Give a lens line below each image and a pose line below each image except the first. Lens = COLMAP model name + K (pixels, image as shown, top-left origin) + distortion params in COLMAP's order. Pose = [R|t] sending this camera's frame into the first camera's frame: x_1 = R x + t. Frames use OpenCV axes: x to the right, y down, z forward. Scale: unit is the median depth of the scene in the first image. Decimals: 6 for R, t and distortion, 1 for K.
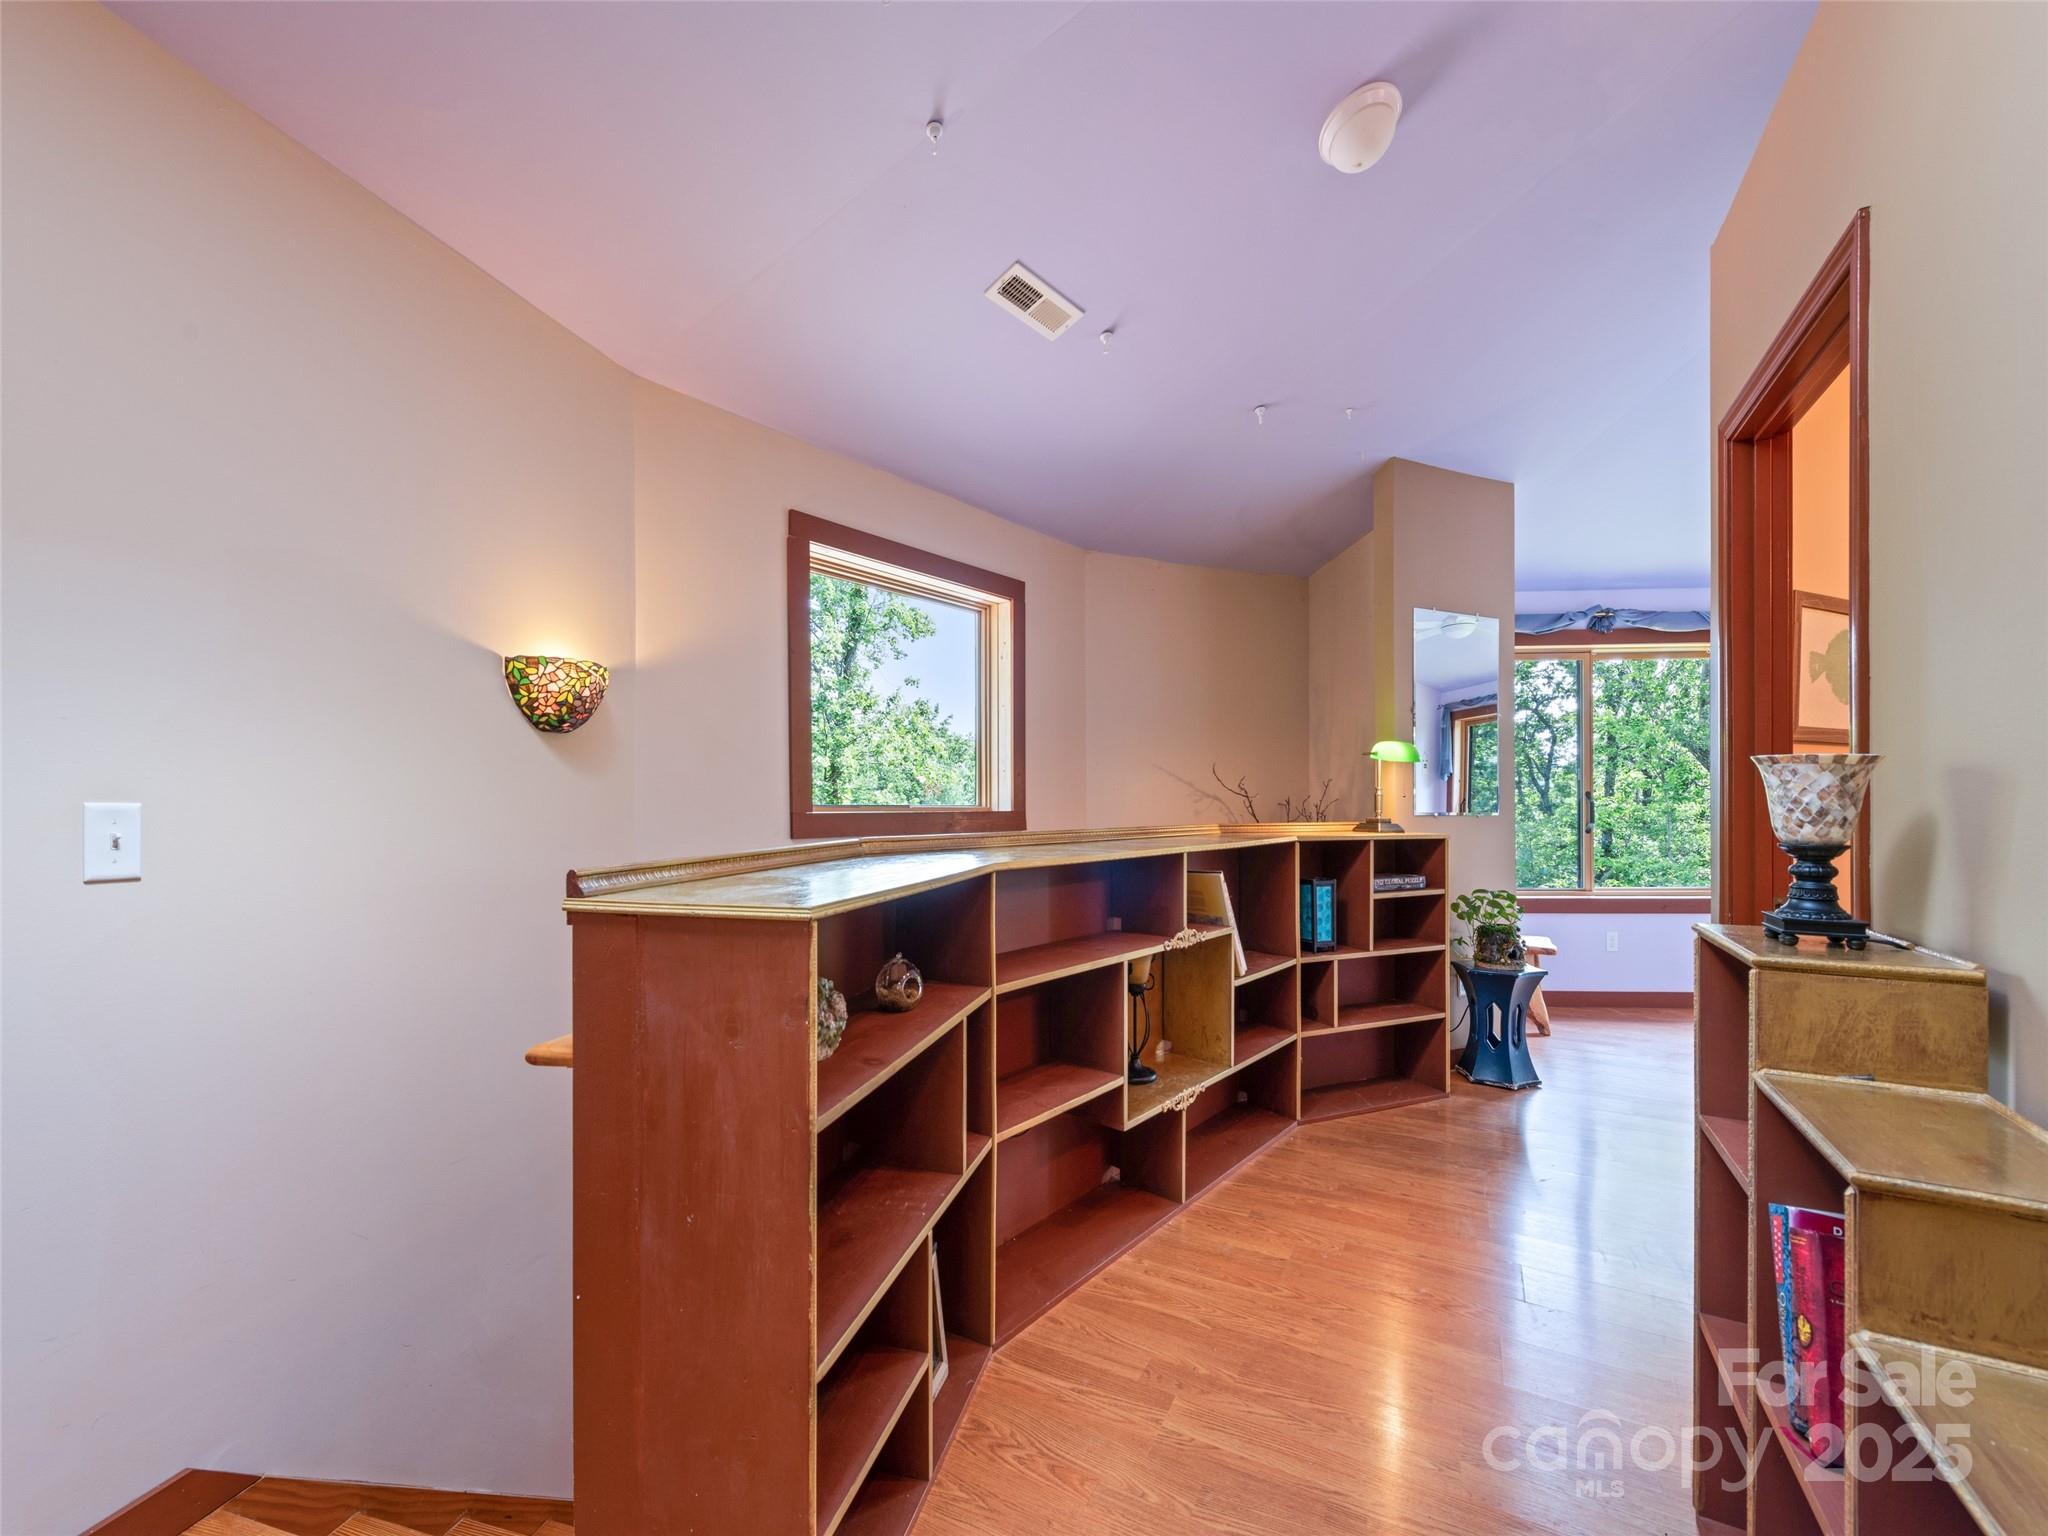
lens RADIAL K [[819.9, 0, 1021.8], [0, 819.9, 811.0], [0, 0, 1]] dist [-0.000122, -0.000004]
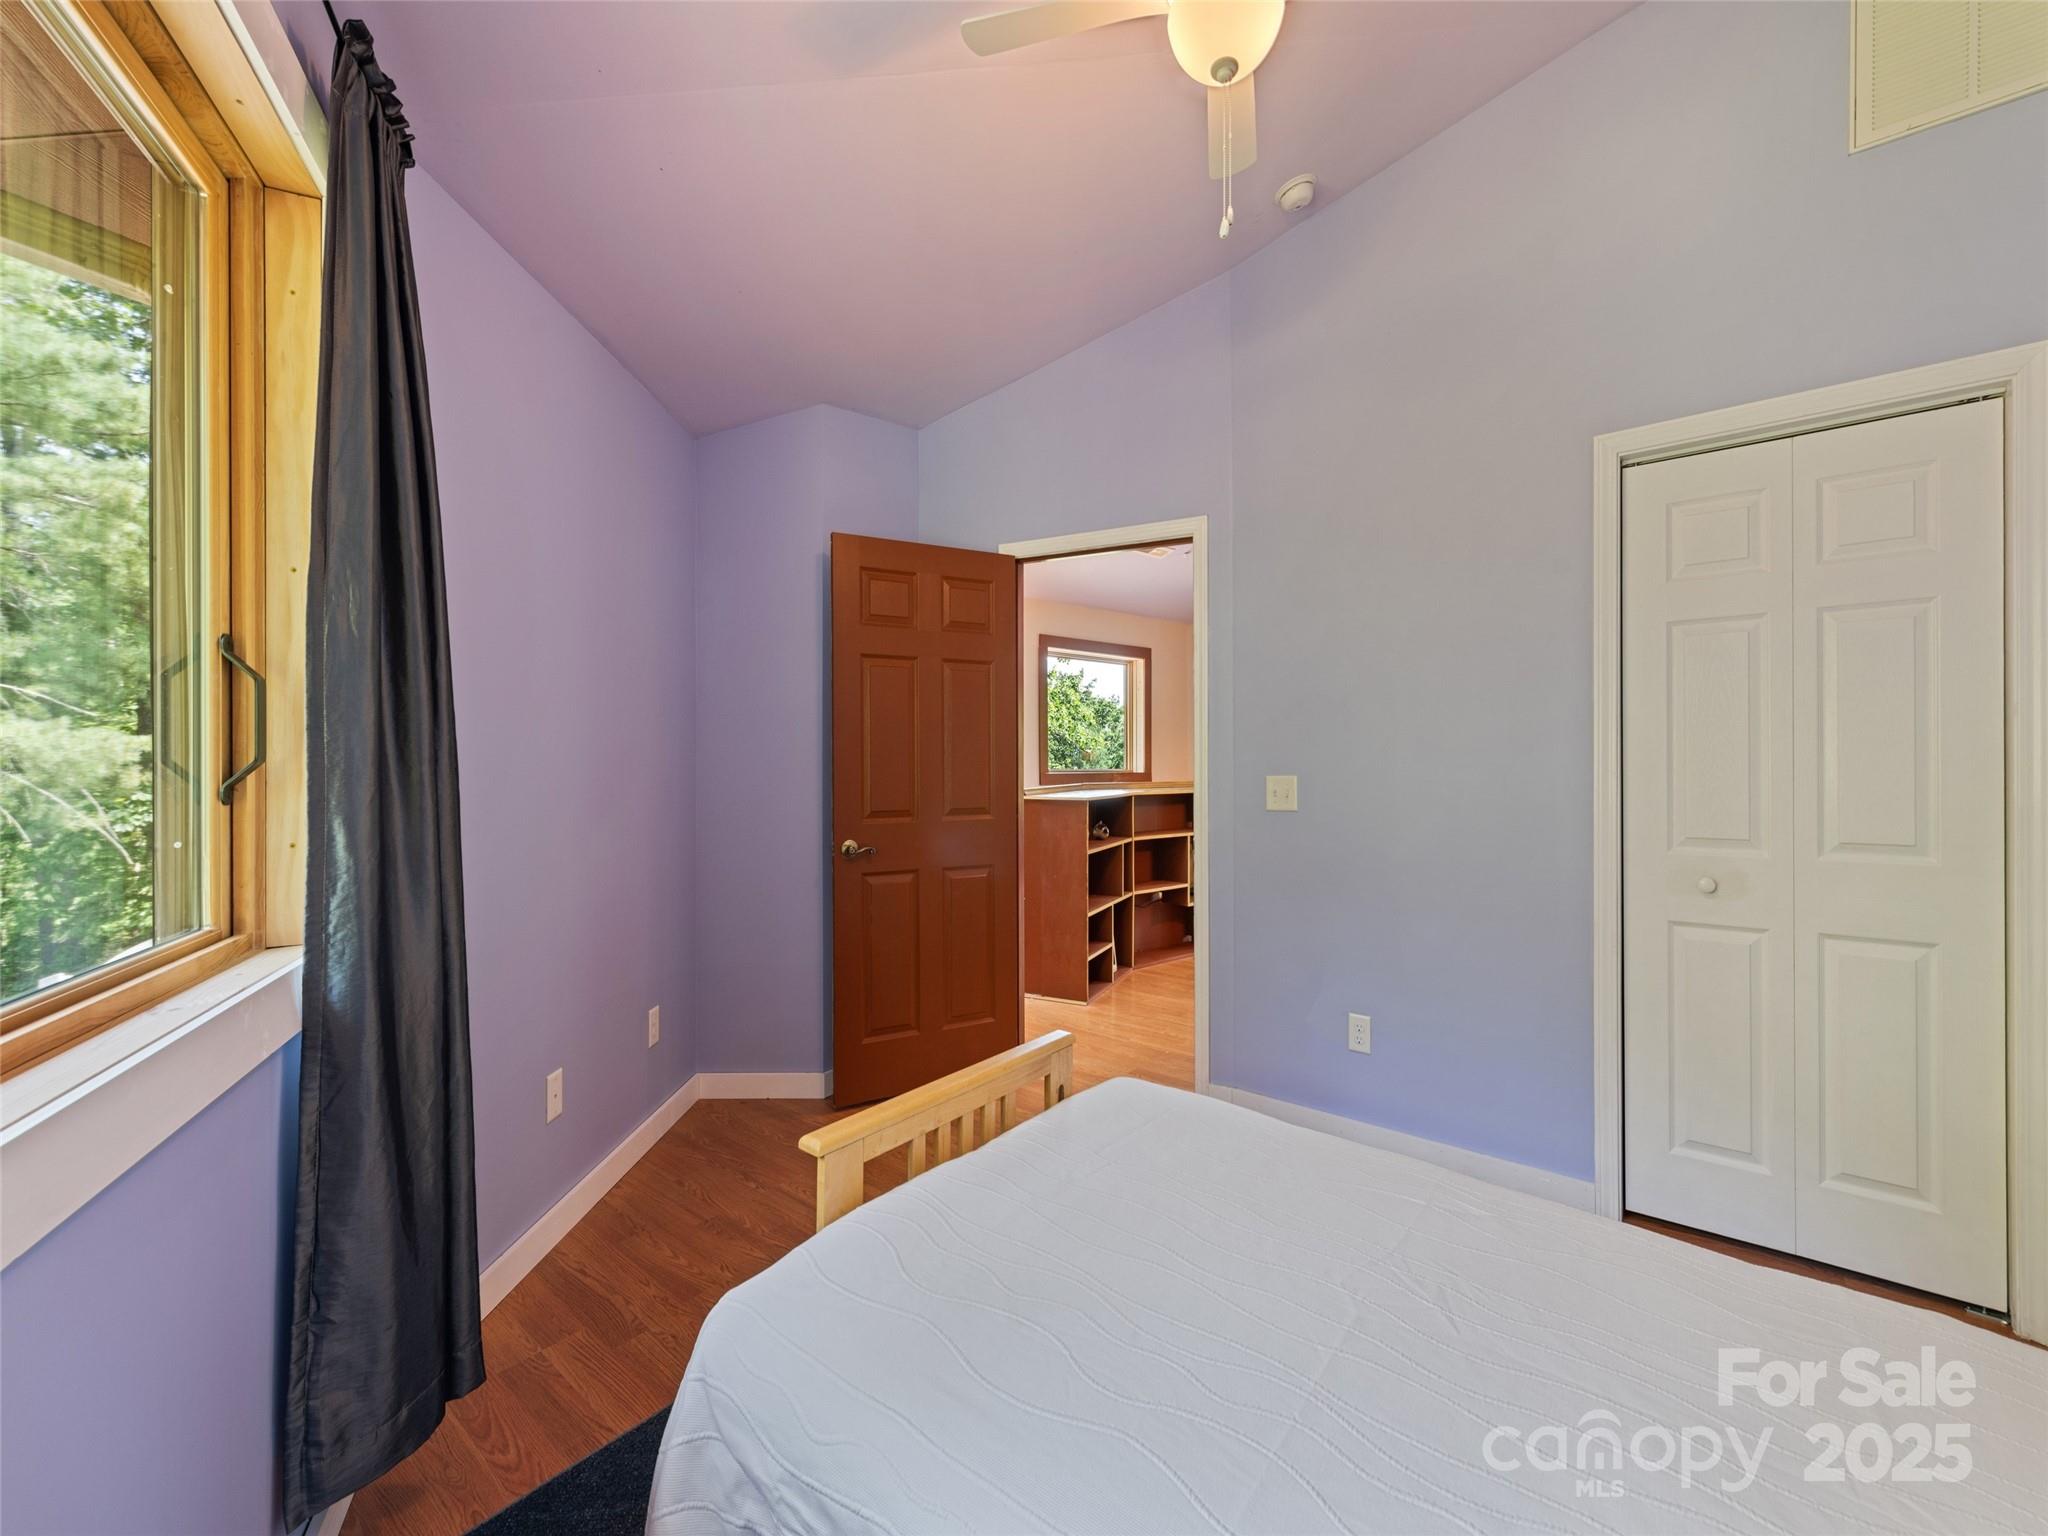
lens RADIAL K [[818.7, 0, 1024.0], [0, 818.7, 768.0], [0, 0, 1]] dist [-0.000024, -0.000002]
pose [[0.985617, 0.001413, -0.168986, 0.033821], [-0.001594, 0.999998, -0.000936, -0.006852], [0.168984, 0.001192, 0.985618, -0.876041]]
